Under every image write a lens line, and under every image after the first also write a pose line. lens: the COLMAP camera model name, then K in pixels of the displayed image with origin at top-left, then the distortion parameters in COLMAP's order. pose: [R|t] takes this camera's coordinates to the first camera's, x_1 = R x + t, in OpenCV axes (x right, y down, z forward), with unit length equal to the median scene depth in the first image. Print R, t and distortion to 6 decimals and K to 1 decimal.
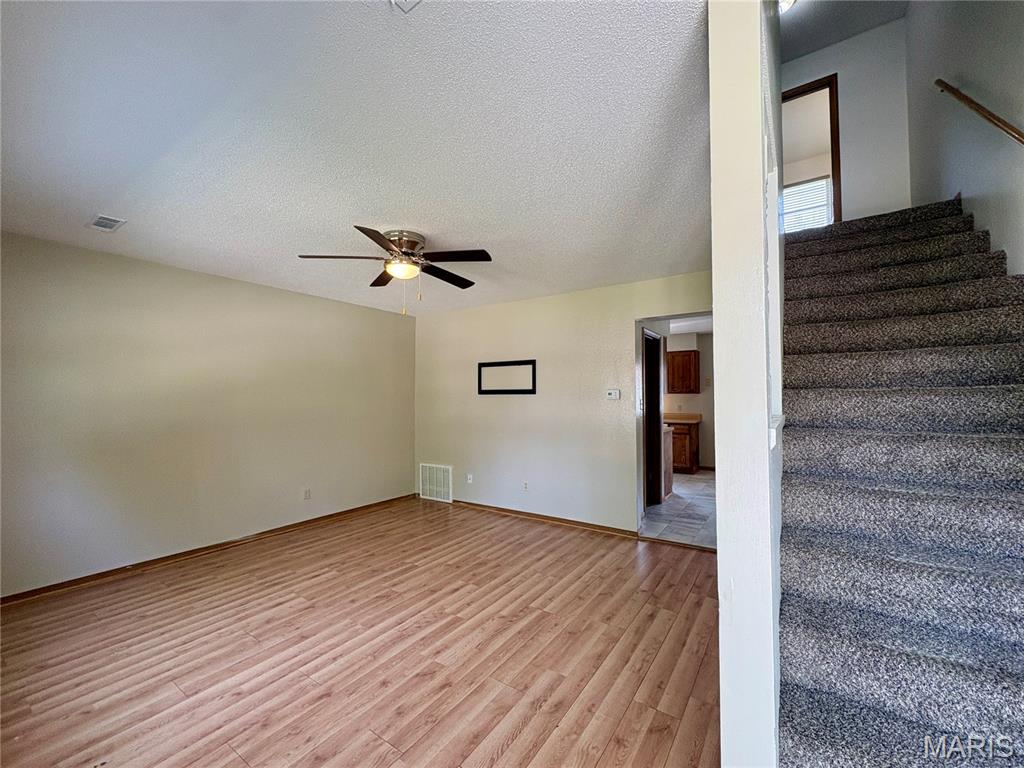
lens RADIAL K [[414.0, 0, 515.1], [0, 414.0, 384.0], [0, 0, 1]] dist [0.001742, -0.000048]
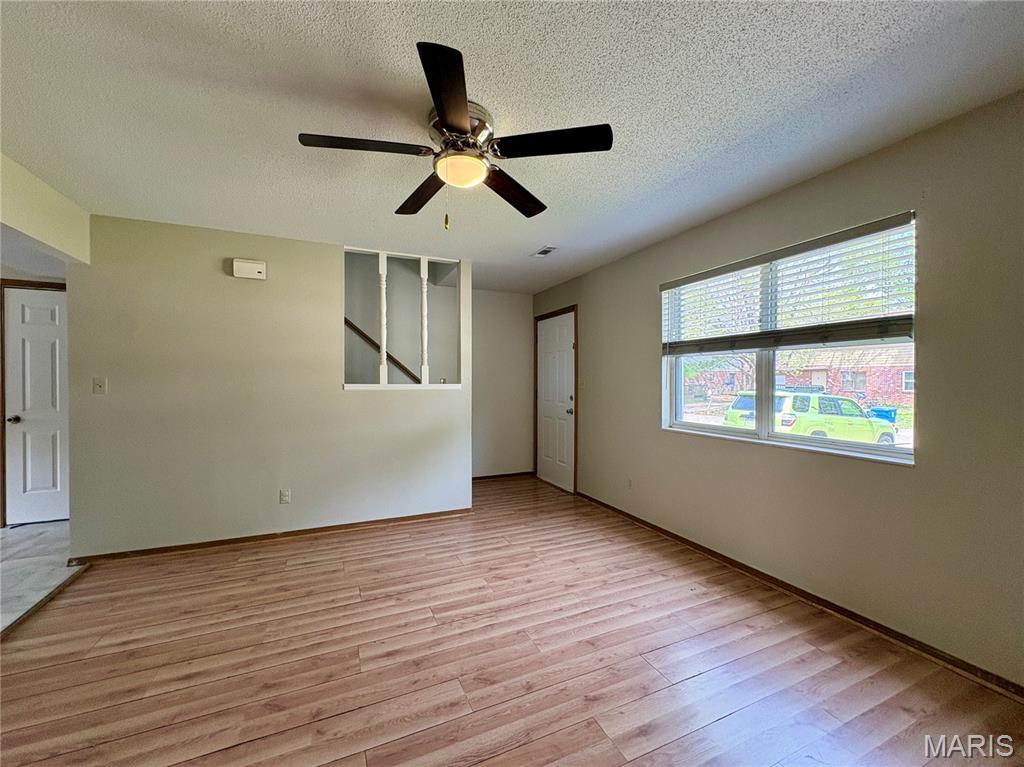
lens RADIAL K [[414.0, 0, 515.1], [0, 414.0, 383.5], [0, 0, 1]] dist [0.001742, -0.000048]
pose [[-0.847826, 0.001614, 0.530273, -0.834791], [-0.013230, 0.999620, -0.024195, 0.092573], [-0.530110, -0.027528, -0.847482, 1.834926]]
